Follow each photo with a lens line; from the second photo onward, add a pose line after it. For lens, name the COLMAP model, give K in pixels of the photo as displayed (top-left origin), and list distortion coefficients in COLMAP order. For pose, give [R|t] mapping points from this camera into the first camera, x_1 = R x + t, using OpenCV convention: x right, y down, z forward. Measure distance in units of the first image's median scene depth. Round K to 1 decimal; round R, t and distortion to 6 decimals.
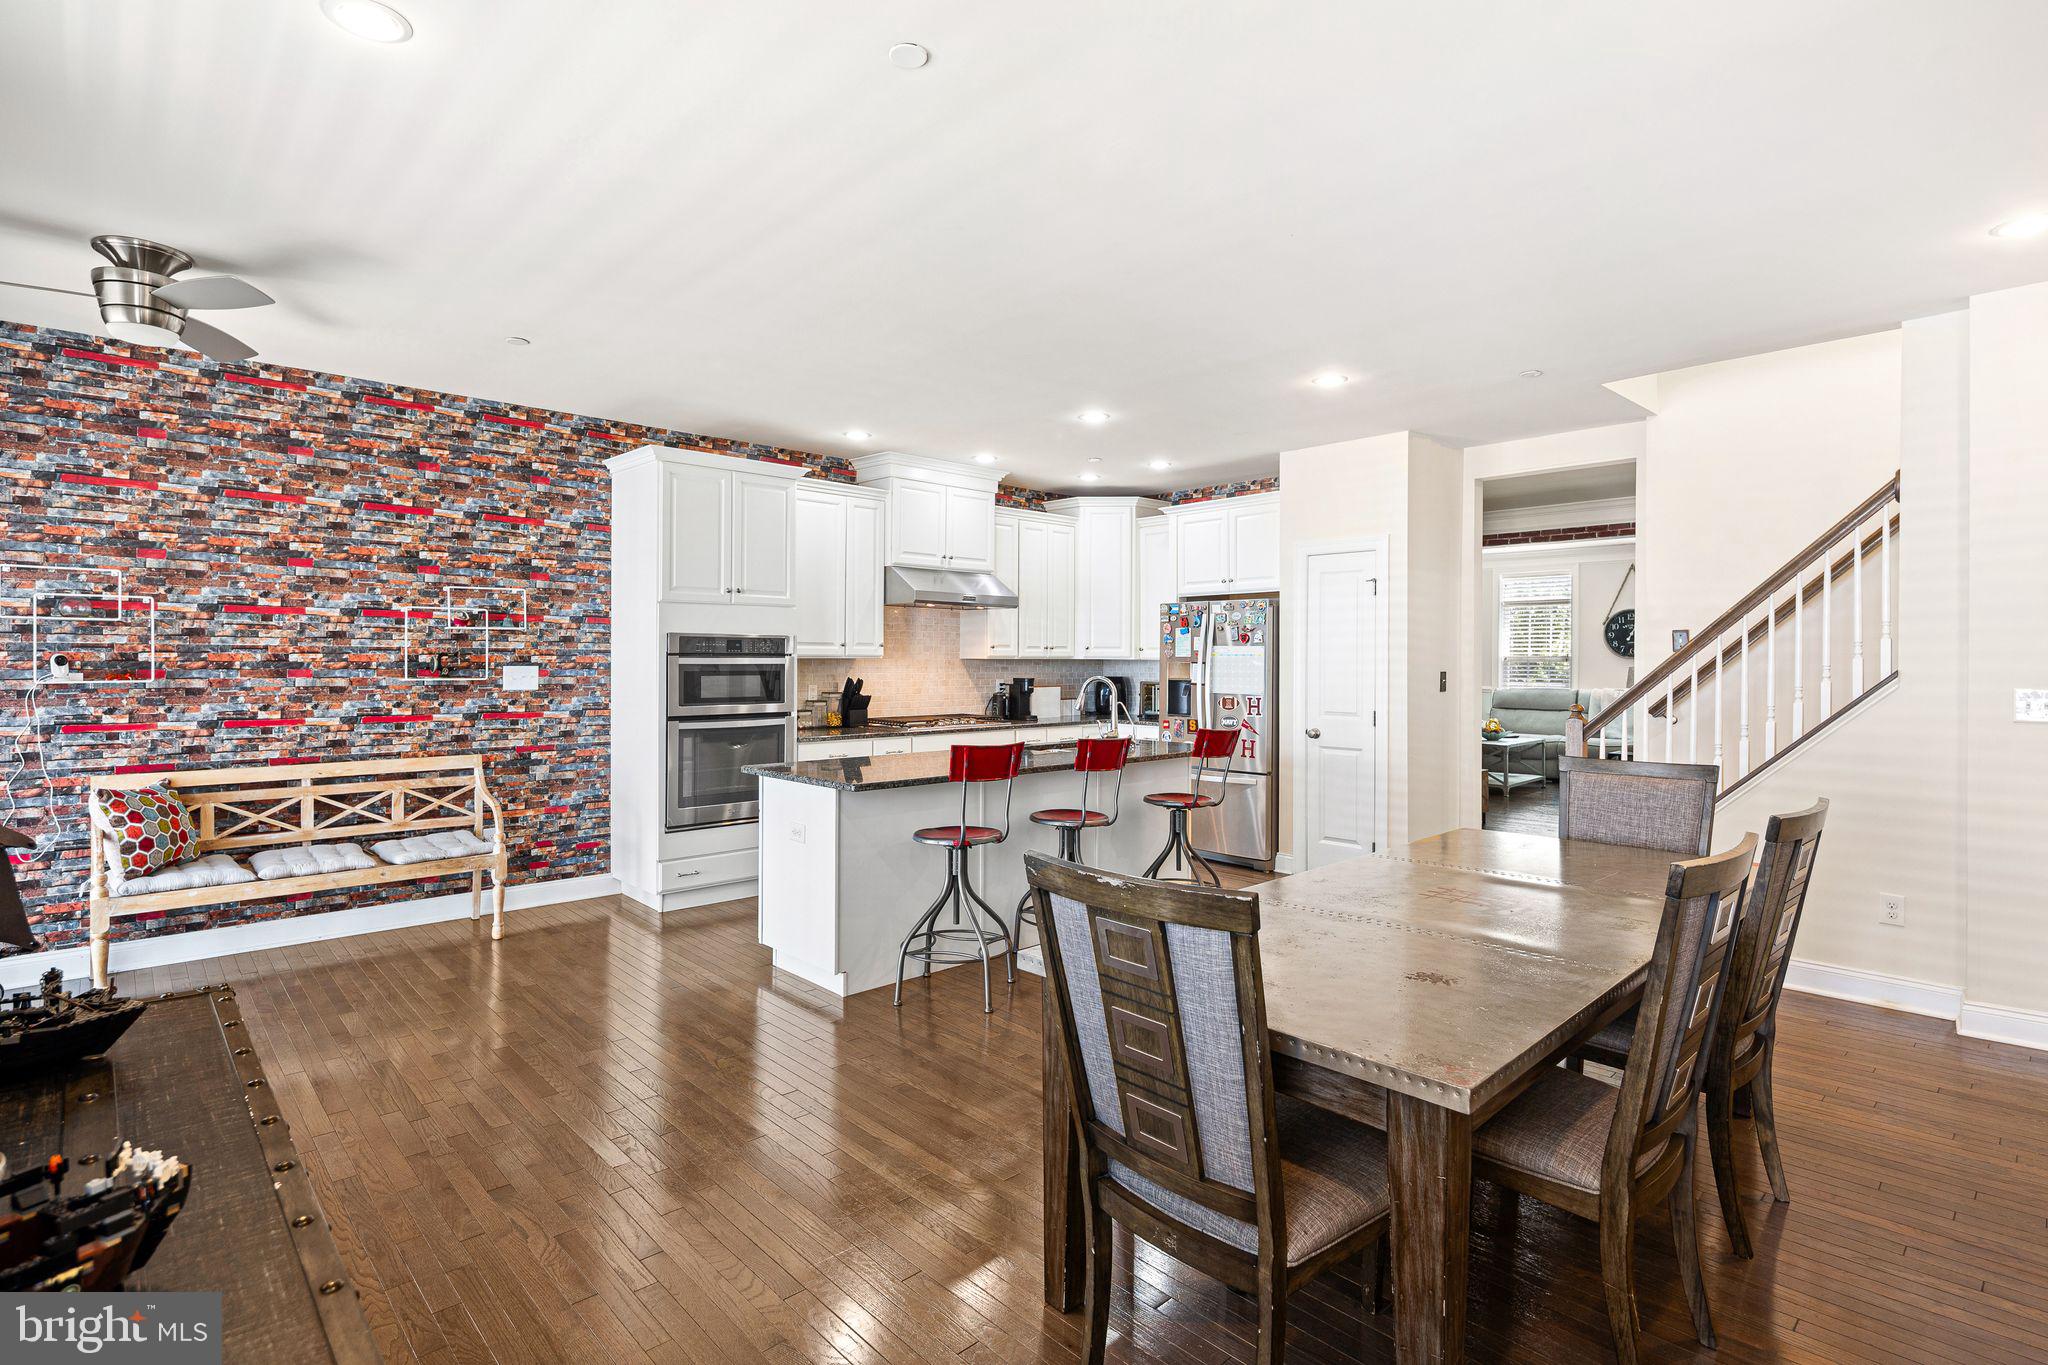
lens RADIAL K [[992.5, 0, 1024.2], [0, 992.5, 655.3], [0, 0, 1]] dist [-0.001293, -0.001671]
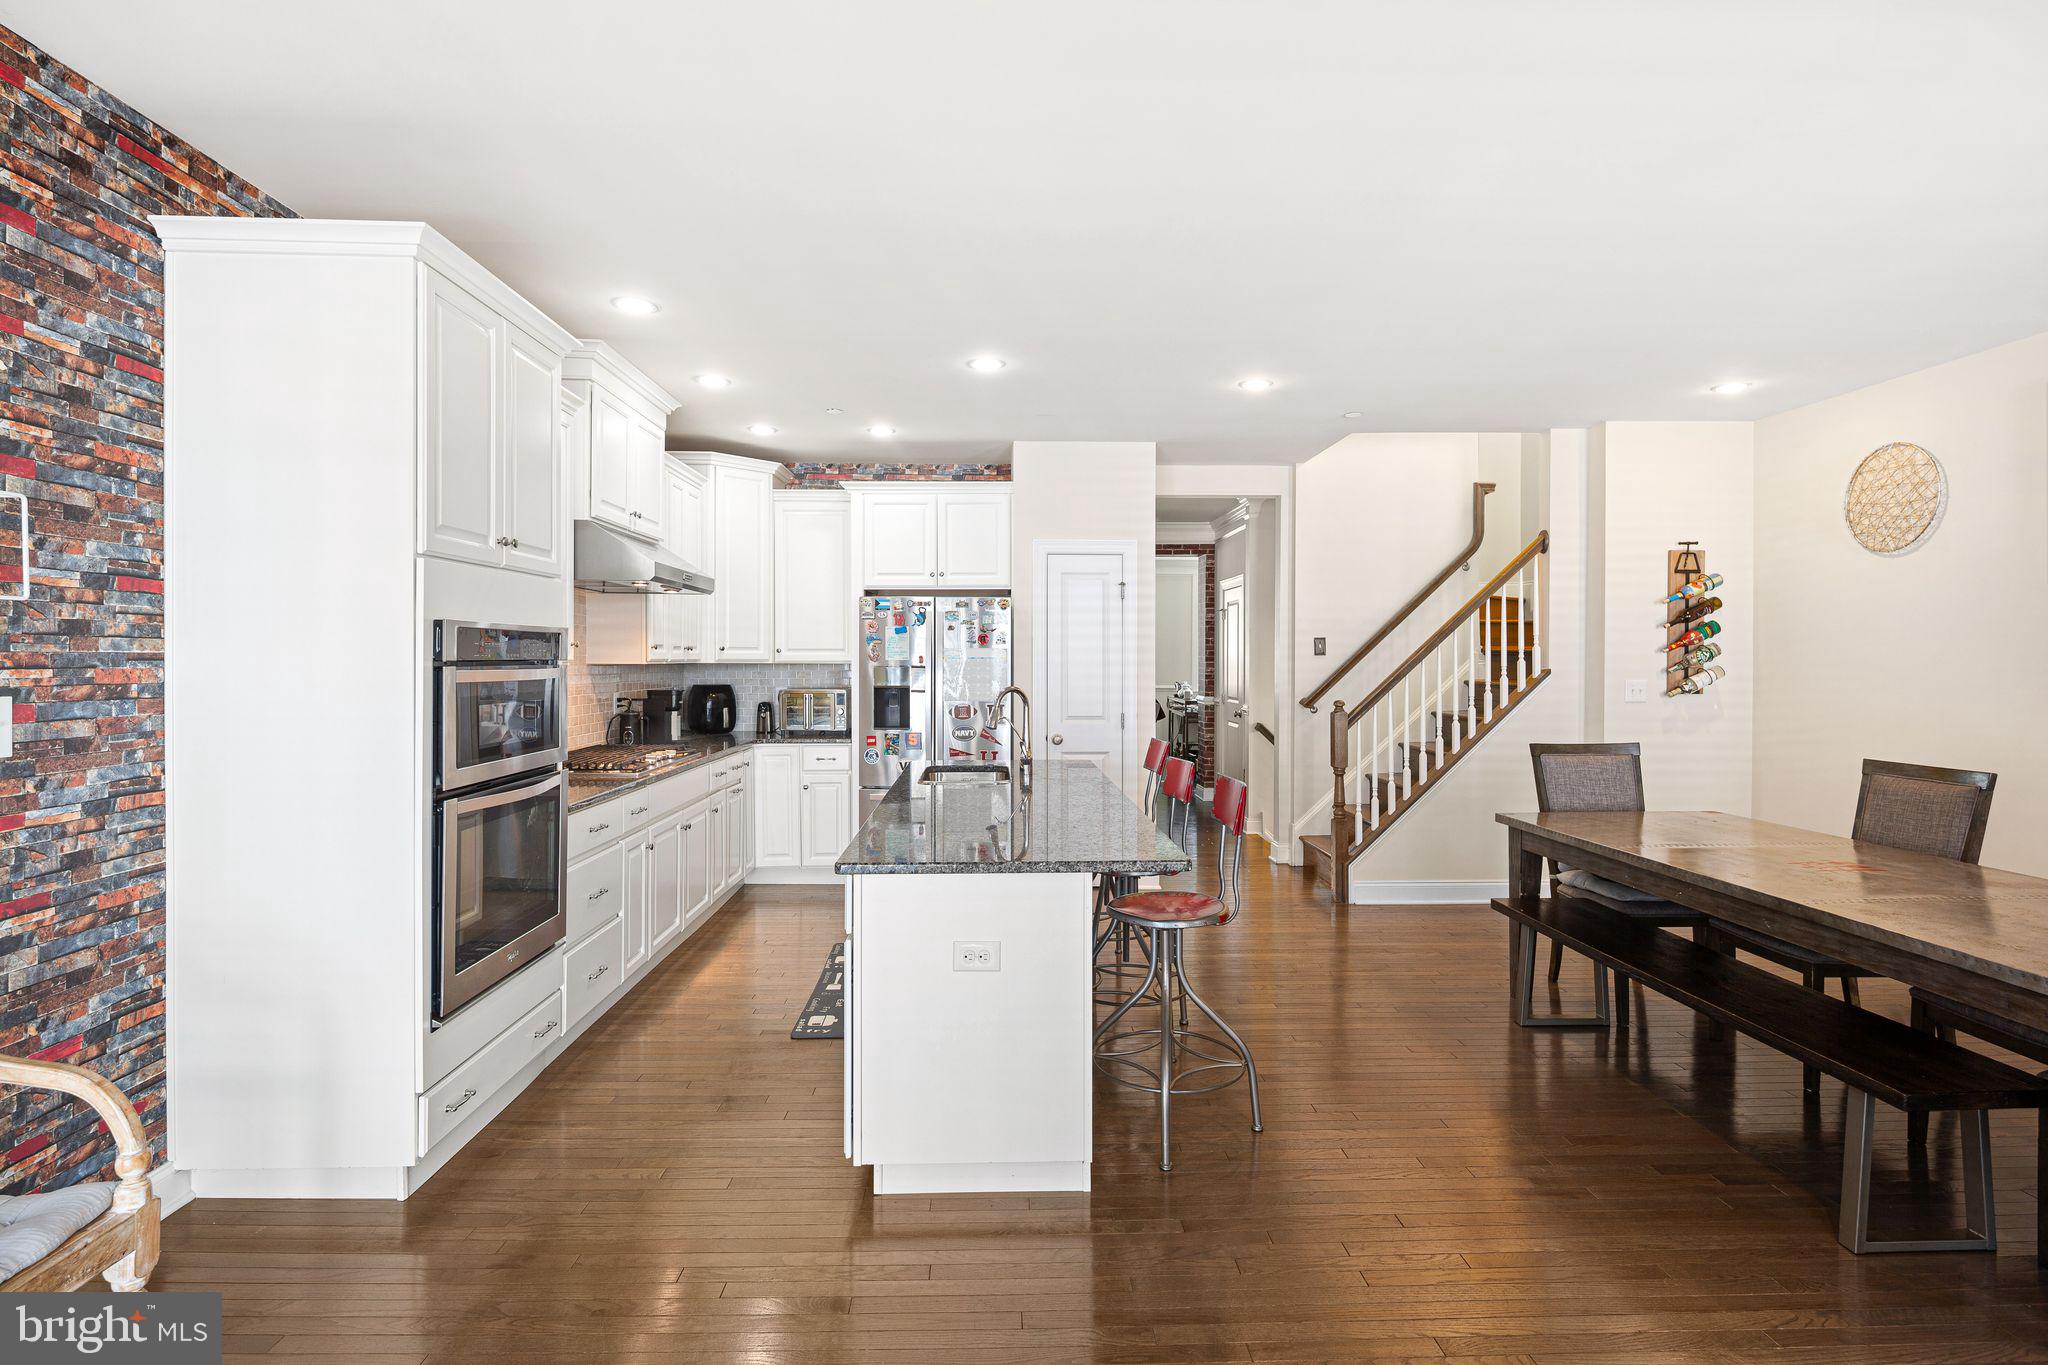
lens RADIAL K [[992.5, 0, 1024.2], [0, 992.5, 655.3], [0, 0, 1]] dist [-0.001293, -0.001671]
pose [[0.657696, -0.001739, 0.753281, -0.526700], [-0.001684, 0.999991, 0.003779, -0.007328], [-0.753281, -0.003754, 0.657688, 0.453626]]
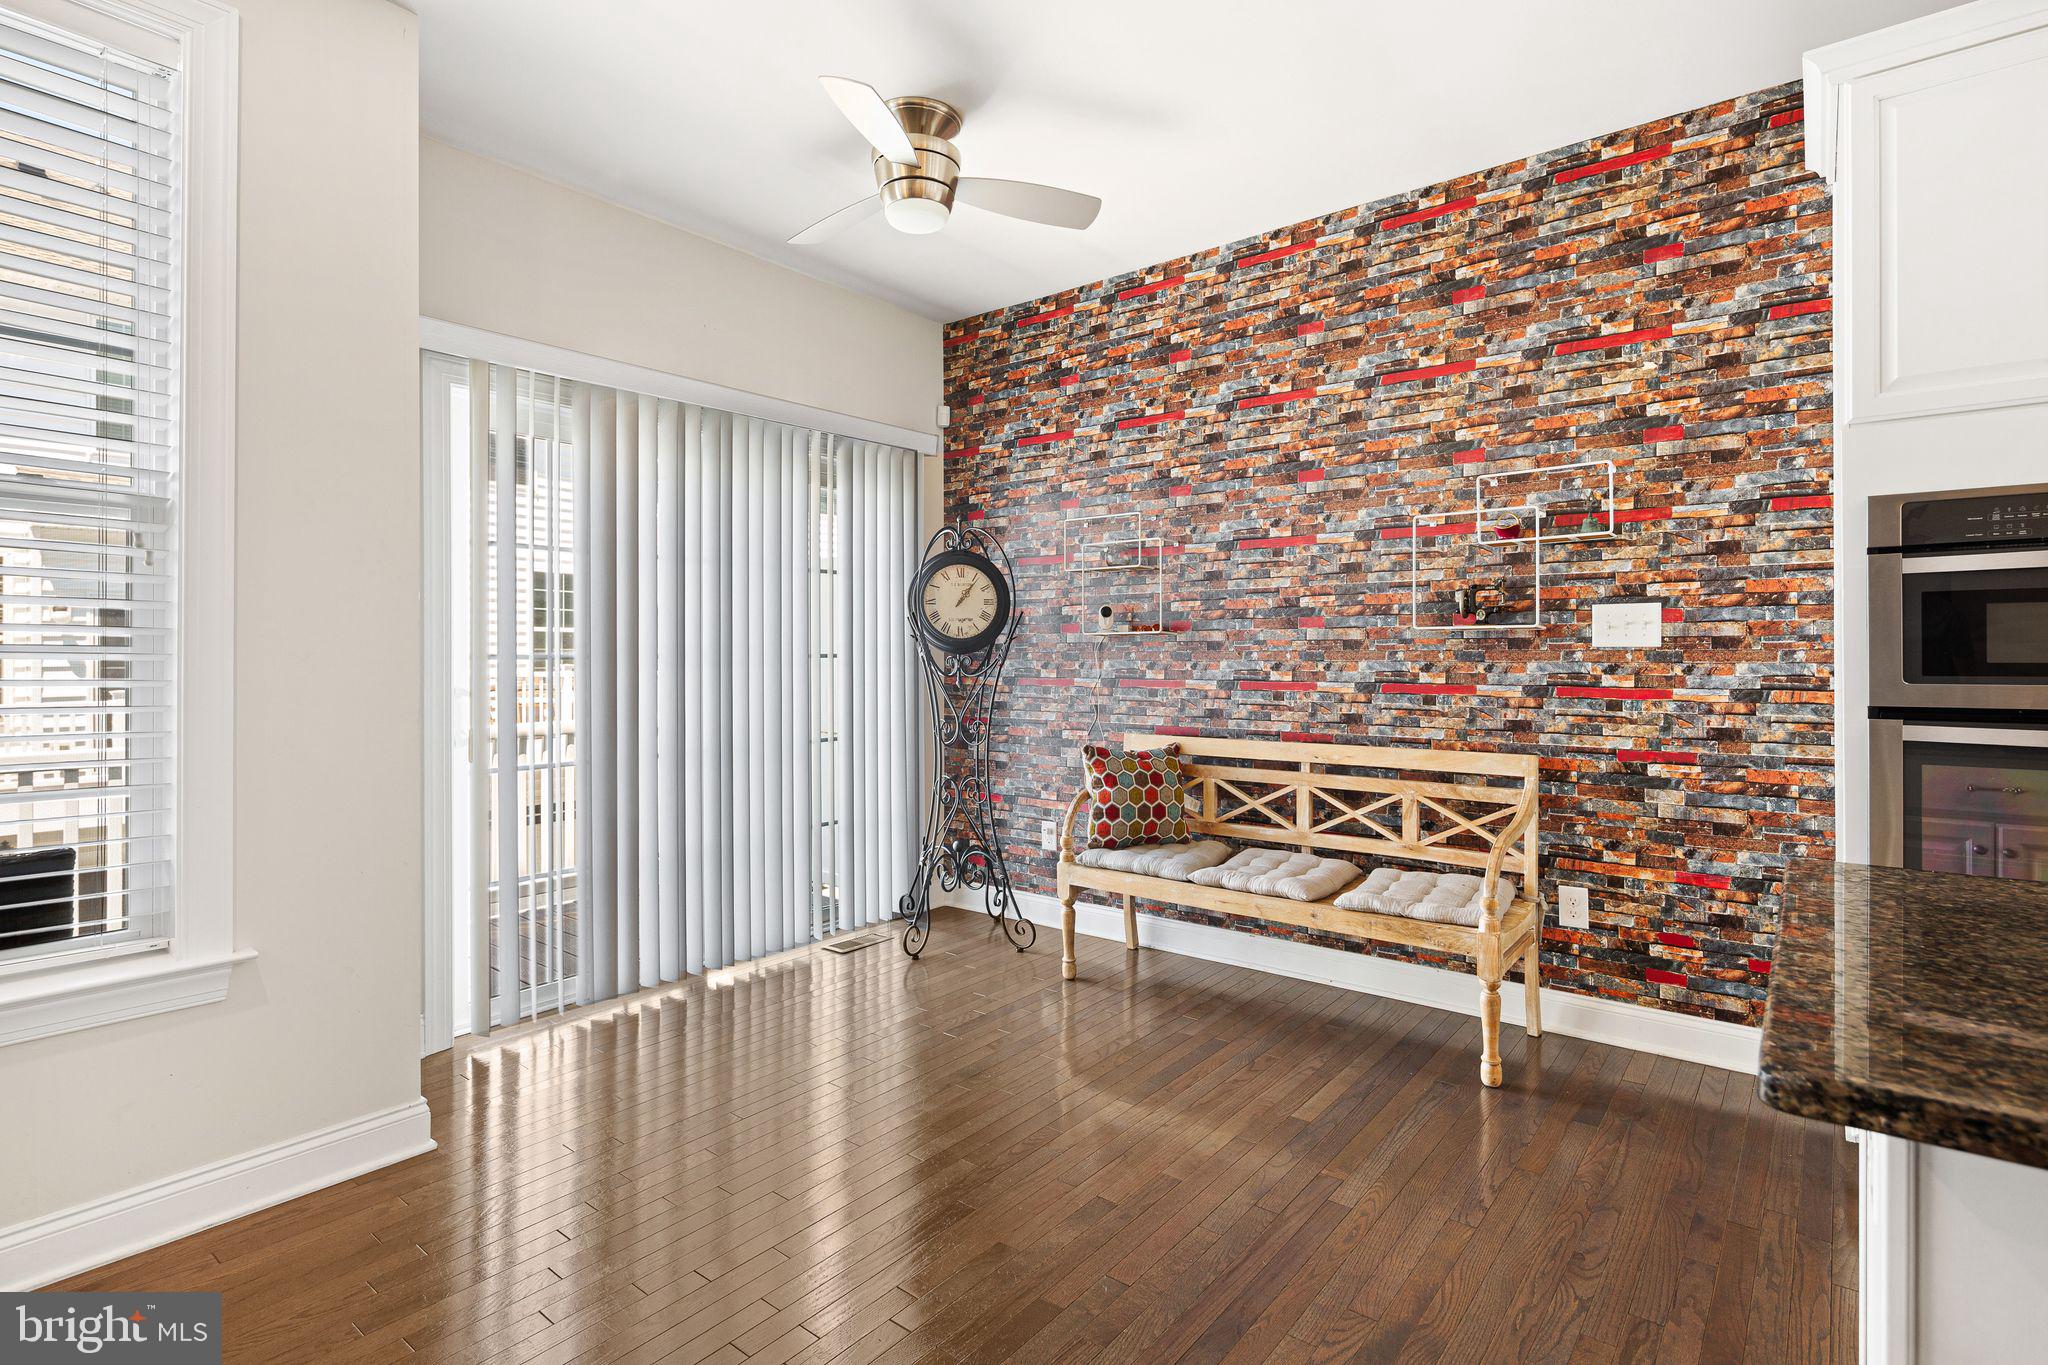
lens RADIAL K [[992.5, 0, 1024.2], [0, 992.5, 655.3], [0, 0, 1]] dist [-0.001293, -0.001671]
pose [[0.143776, -0.005212, -0.989597, -0.012746], [0.006740, 0.999968, -0.004287, 0.039550], [0.989587, -0.006054, 0.143807, 0.591954]]
